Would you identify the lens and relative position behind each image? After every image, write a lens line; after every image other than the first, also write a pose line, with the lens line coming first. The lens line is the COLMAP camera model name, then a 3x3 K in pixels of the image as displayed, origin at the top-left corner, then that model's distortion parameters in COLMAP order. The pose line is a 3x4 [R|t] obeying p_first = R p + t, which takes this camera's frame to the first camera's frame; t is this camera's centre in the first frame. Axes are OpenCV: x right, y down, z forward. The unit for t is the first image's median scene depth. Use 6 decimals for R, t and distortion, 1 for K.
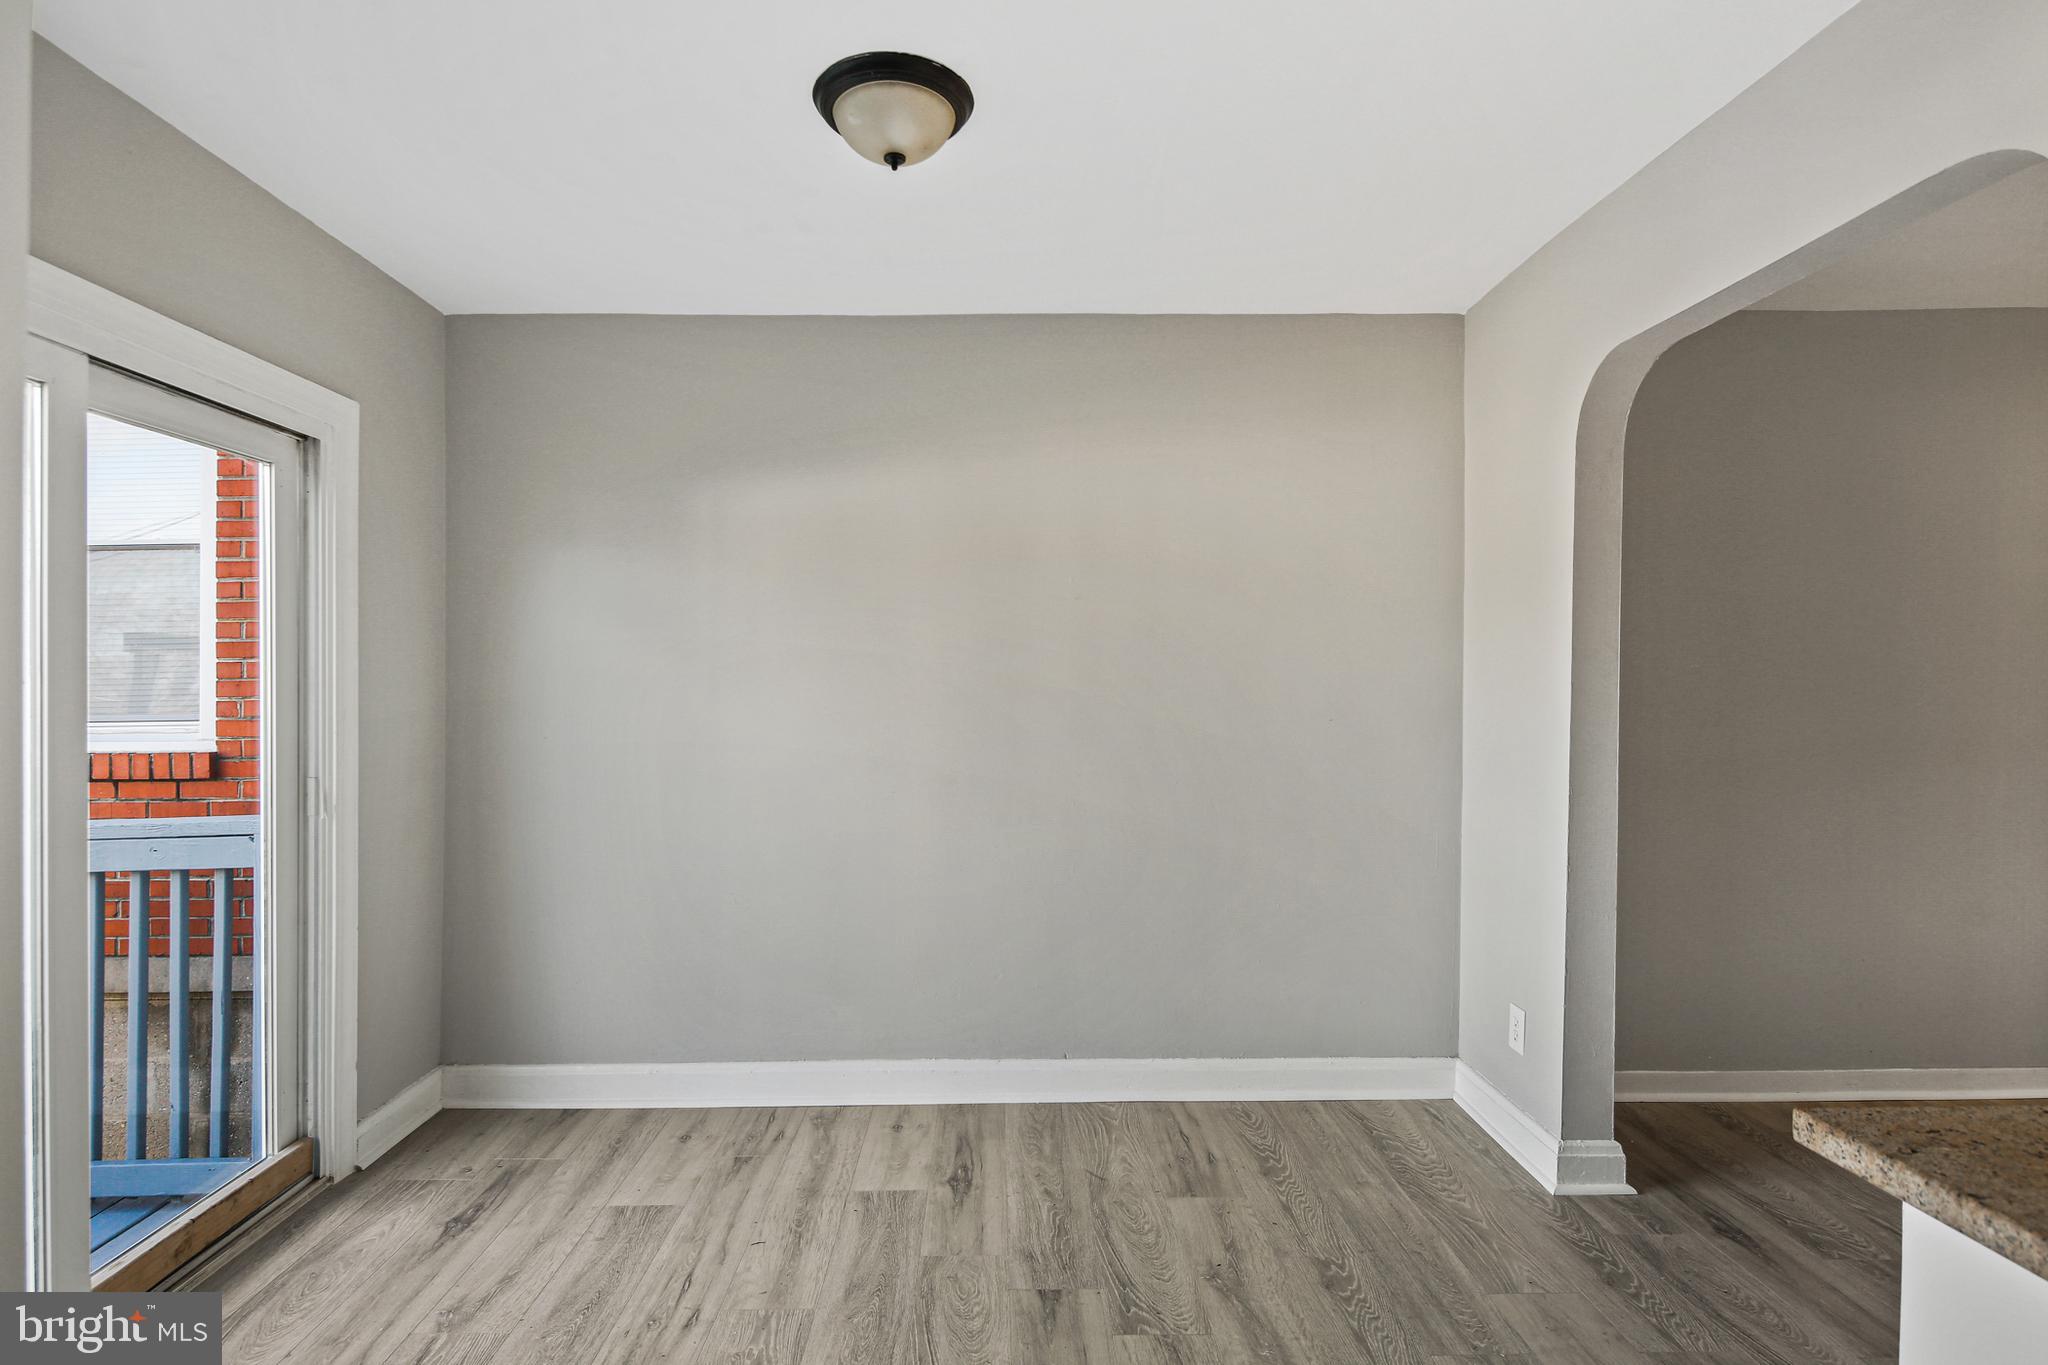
lens RADIAL K [[1008.3, 0, 1023.6], [0, 1008.3, 690.6], [0, 0, 1]] dist [0.009037, -0.001685]
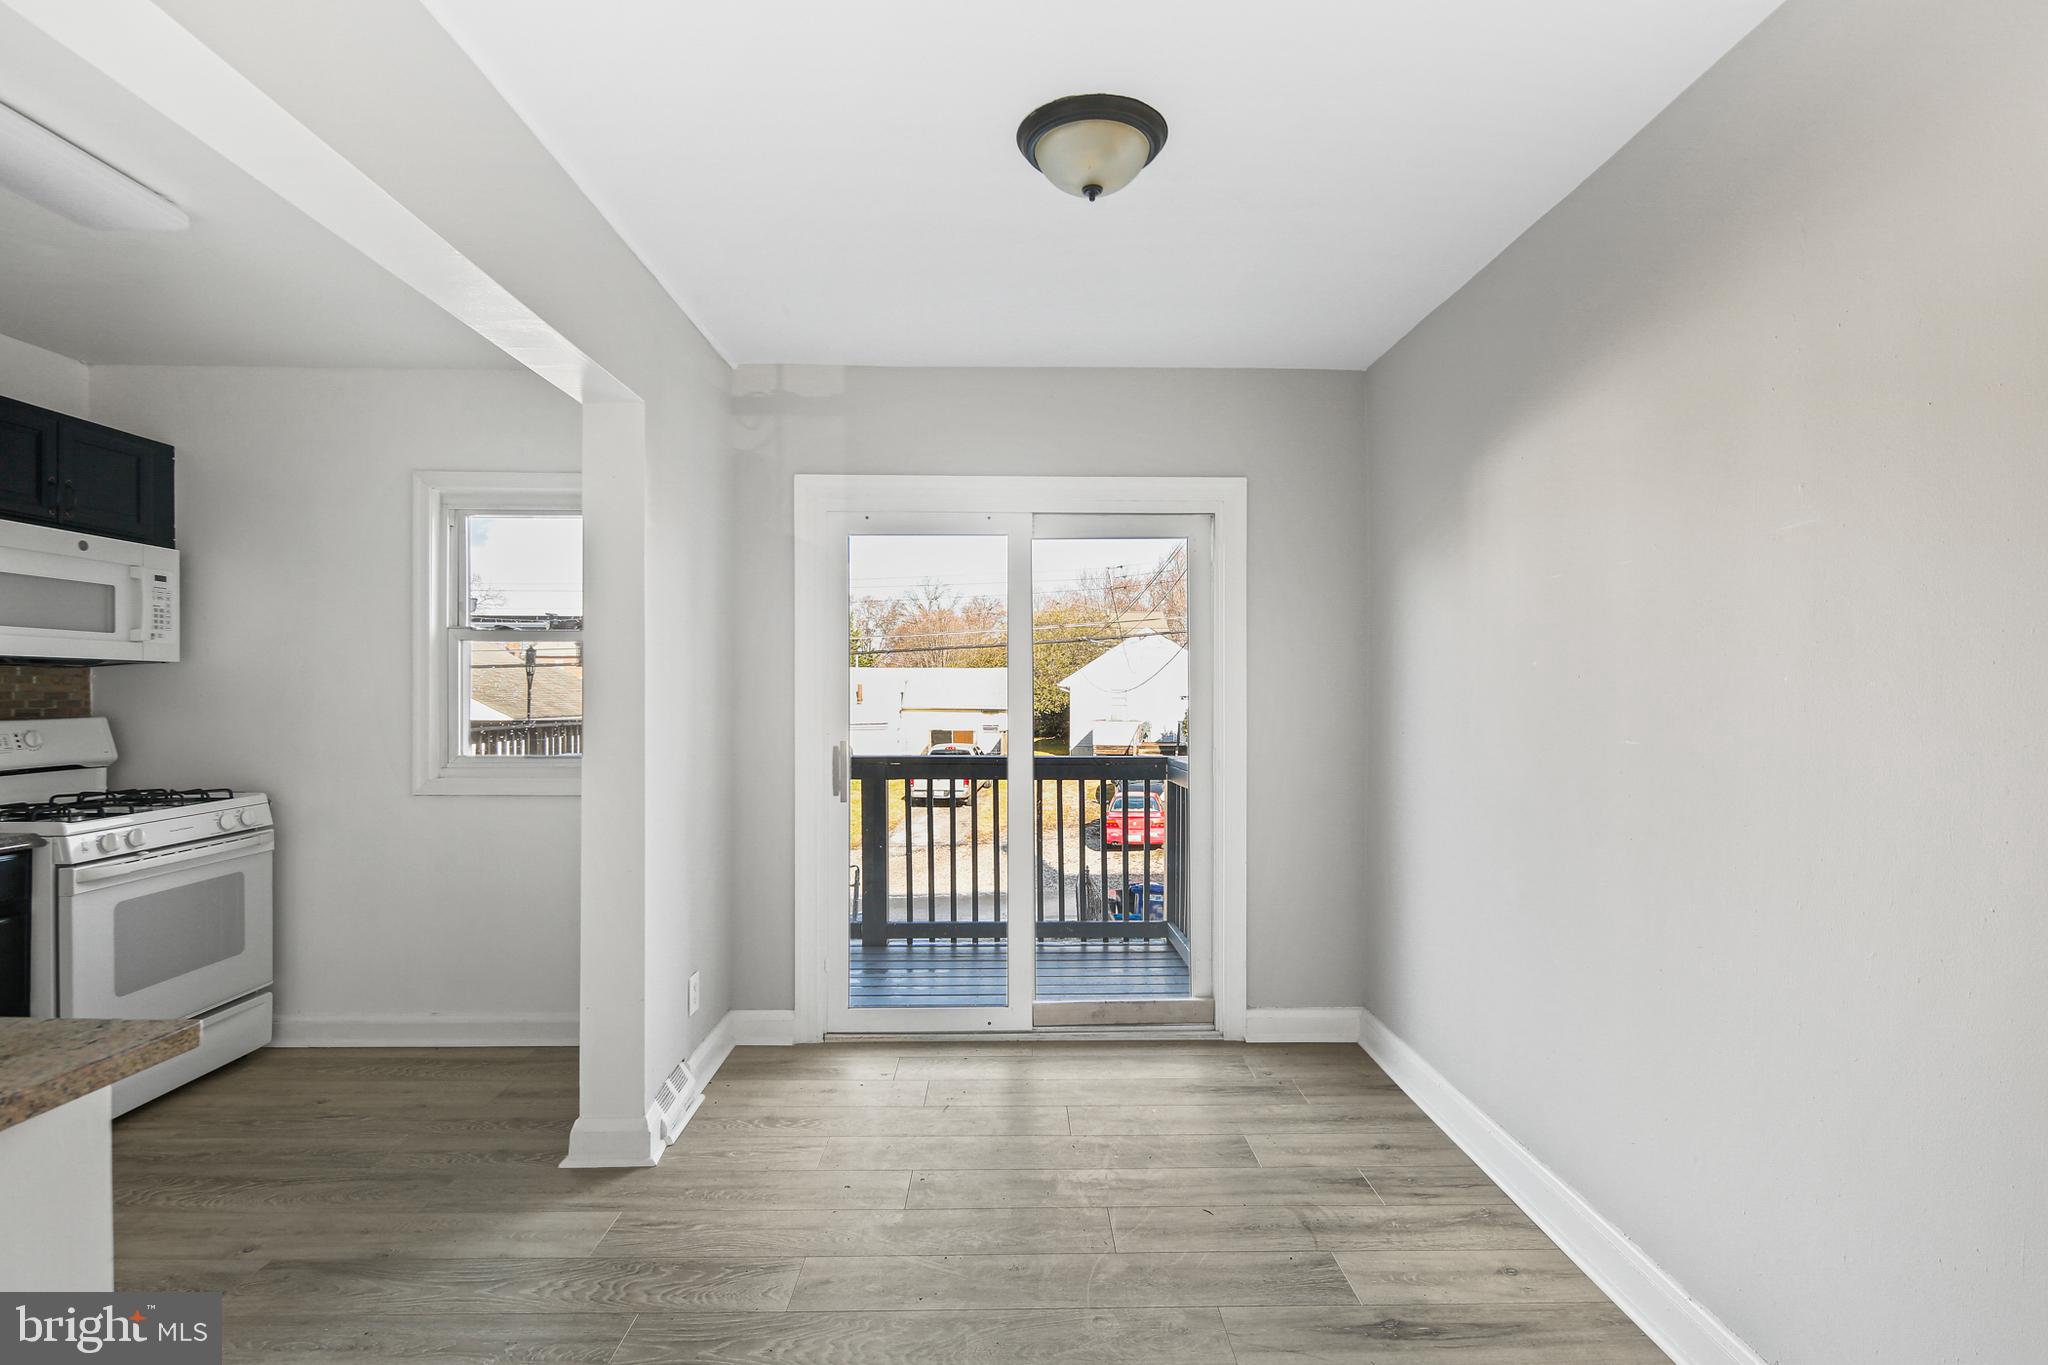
lens RADIAL K [[1008.3, 0, 1022.2], [0, 1008.3, 684.6], [0, 0, 1]] dist [0.009037, -0.001685]
pose [[-0.014330, -0.005671, -0.999881, 0.696725], [-0.000566, 0.999984, -0.005663, 0.002072], [0.999897, 0.000485, -0.014333, 0.711957]]
